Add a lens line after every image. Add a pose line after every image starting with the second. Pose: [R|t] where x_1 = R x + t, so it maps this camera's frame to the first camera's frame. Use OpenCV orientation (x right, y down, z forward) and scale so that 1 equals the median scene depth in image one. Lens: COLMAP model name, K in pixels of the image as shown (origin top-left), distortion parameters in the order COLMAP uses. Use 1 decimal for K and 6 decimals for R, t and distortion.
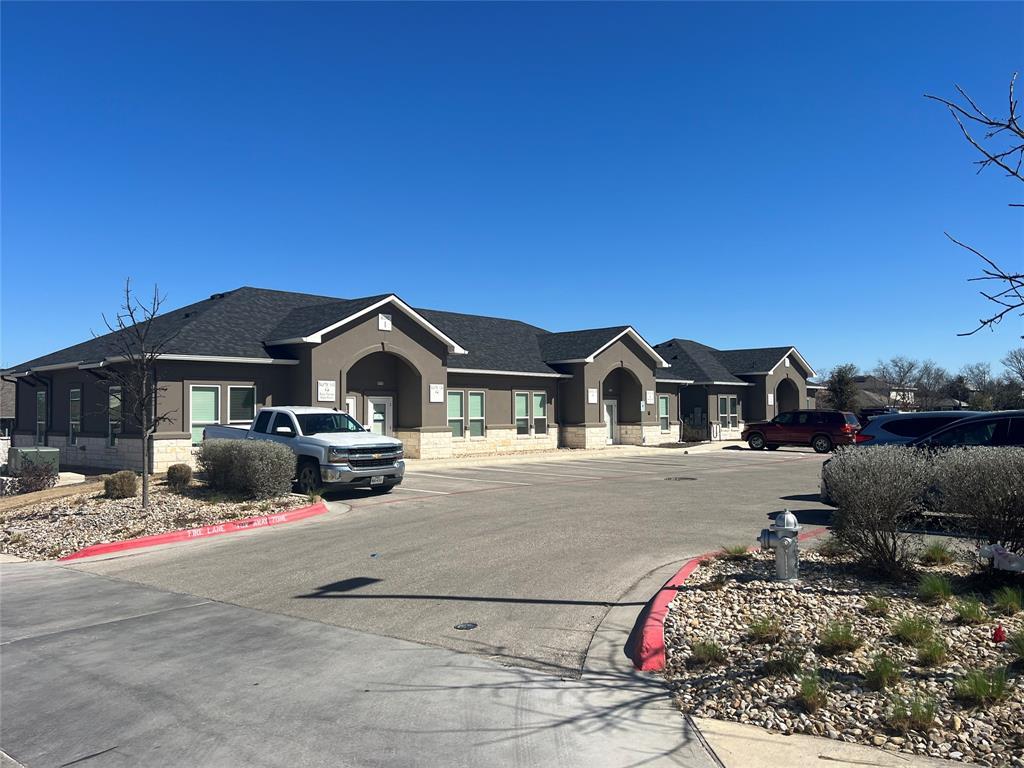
lens RADIAL K [[785.7, 0, 512.0], [0, 785.7, 384.0], [0, 0, 1]] dist [0.096264, -0.000120]
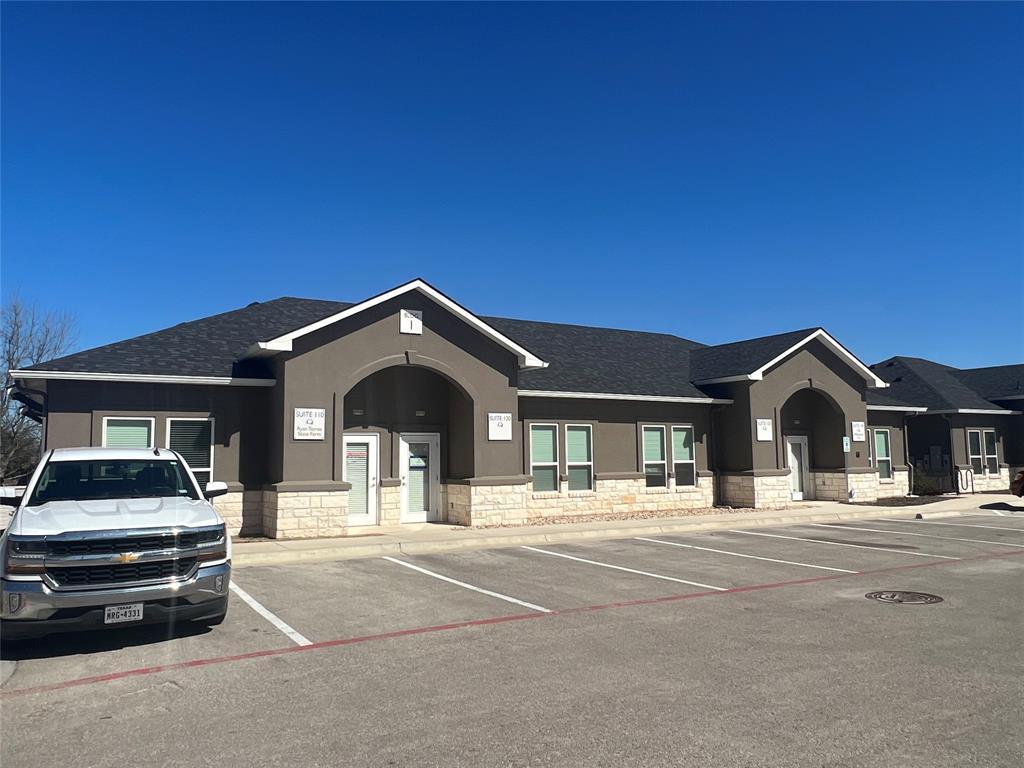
lens RADIAL K [[736.0, 0, 512.0], [0, 736.0, 384.0], [0, 0, 1]] dist [-0.004774, -0.004251]
pose [[0.958428, -0.032577, -0.283468, 0.075627], [0.015555, 0.997949, -0.062092, 0.011692], [0.284910, 0.055101, 0.956969, 0.327237]]
